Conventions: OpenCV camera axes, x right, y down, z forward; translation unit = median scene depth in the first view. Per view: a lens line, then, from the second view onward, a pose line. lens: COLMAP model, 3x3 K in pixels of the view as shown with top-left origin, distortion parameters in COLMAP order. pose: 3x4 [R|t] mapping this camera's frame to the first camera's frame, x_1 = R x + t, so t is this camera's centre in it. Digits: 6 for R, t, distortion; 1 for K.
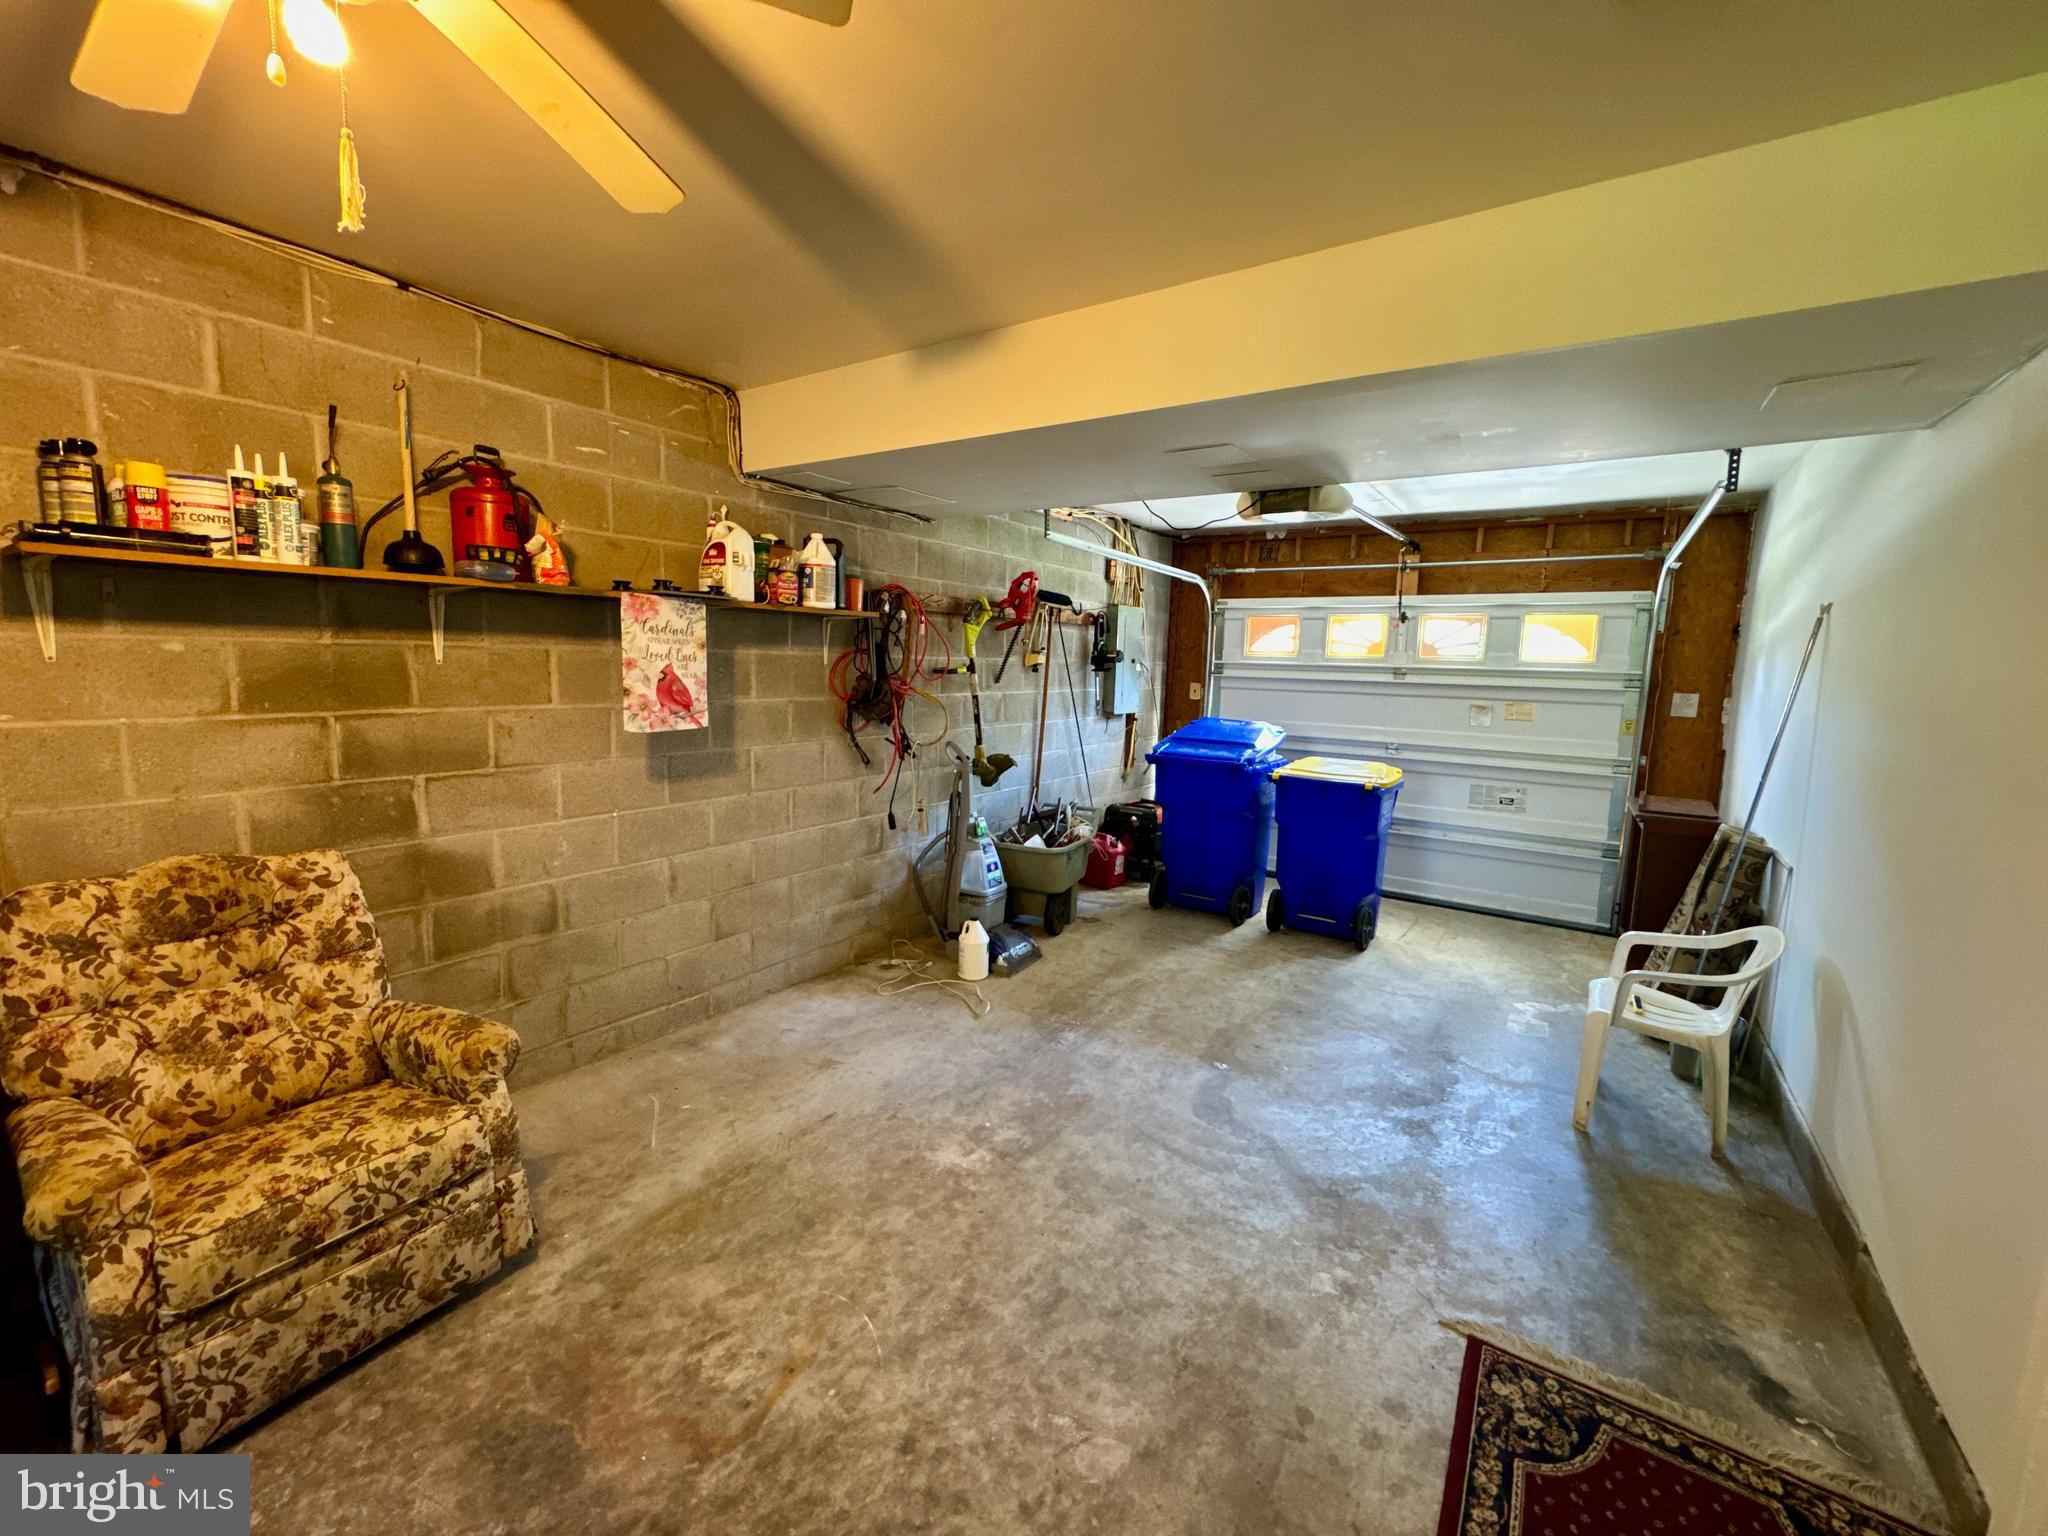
lens RADIAL K [[817.1, 0, 1018.1], [0, 817.1, 769.4], [0, 0, 1]] dist [-0.003309, 0.000482]
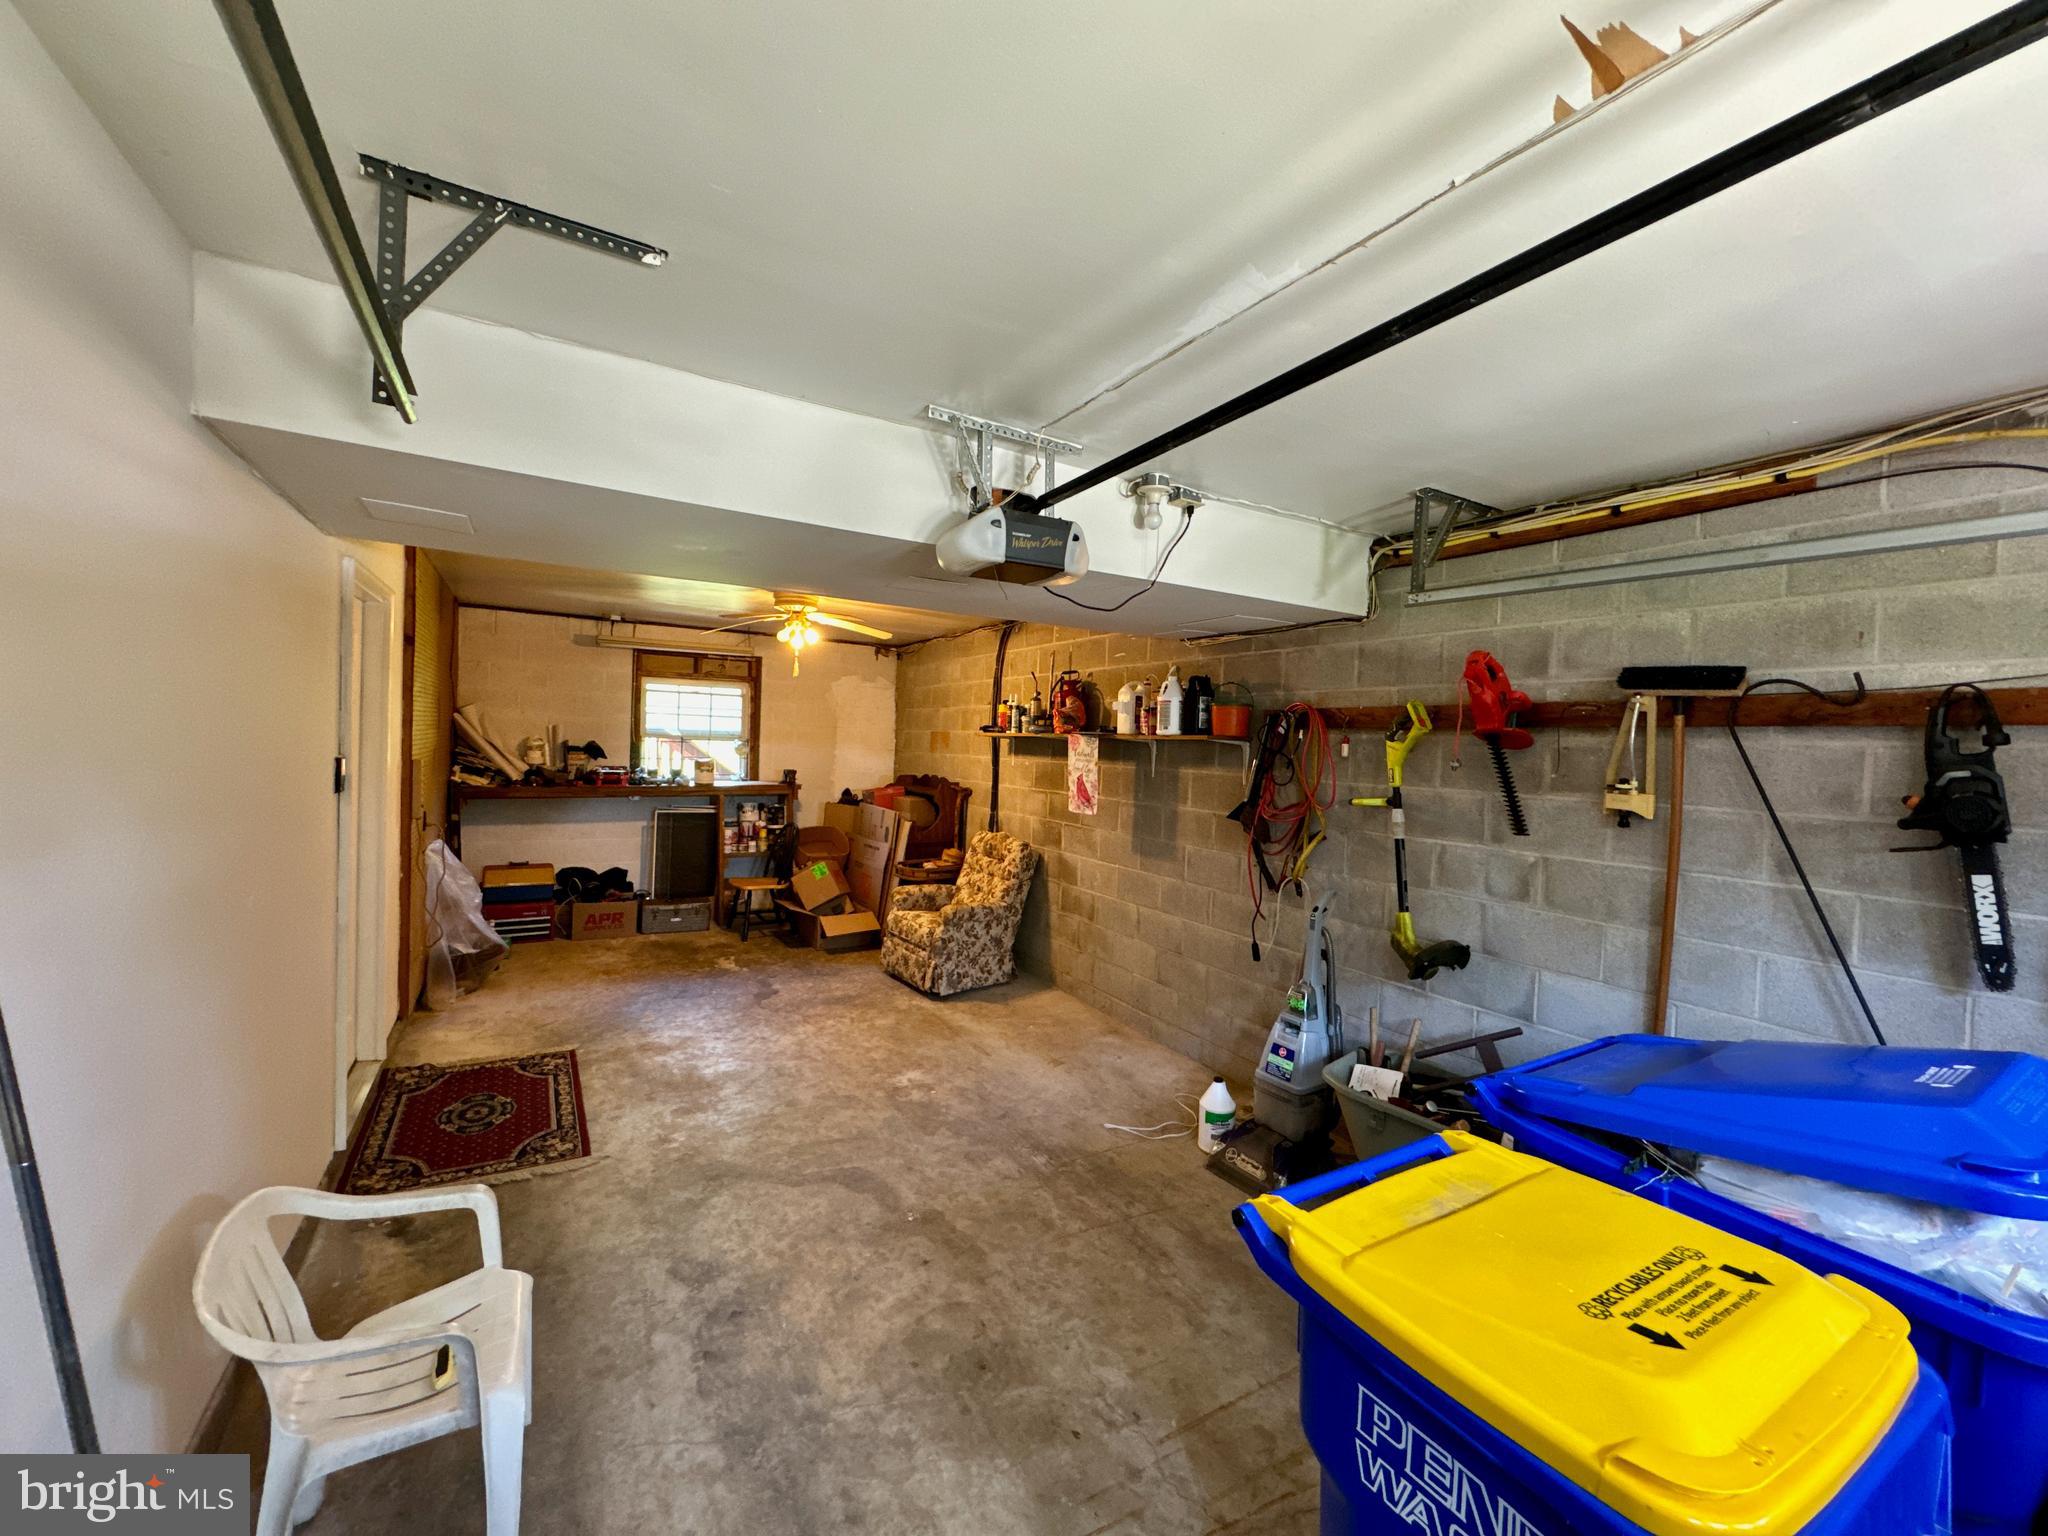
lens RADIAL K [[817.1, 0, 1026.2], [0, 817.1, 770.6], [0, 0, 1]] dist [-0.003309, 0.000482]
pose [[-0.413171, -0.011270, -0.910584, 1.121858], [-0.170955, 0.983106, 0.065402, -0.218054], [0.894463, 0.182691, -0.408118, 1.529394]]
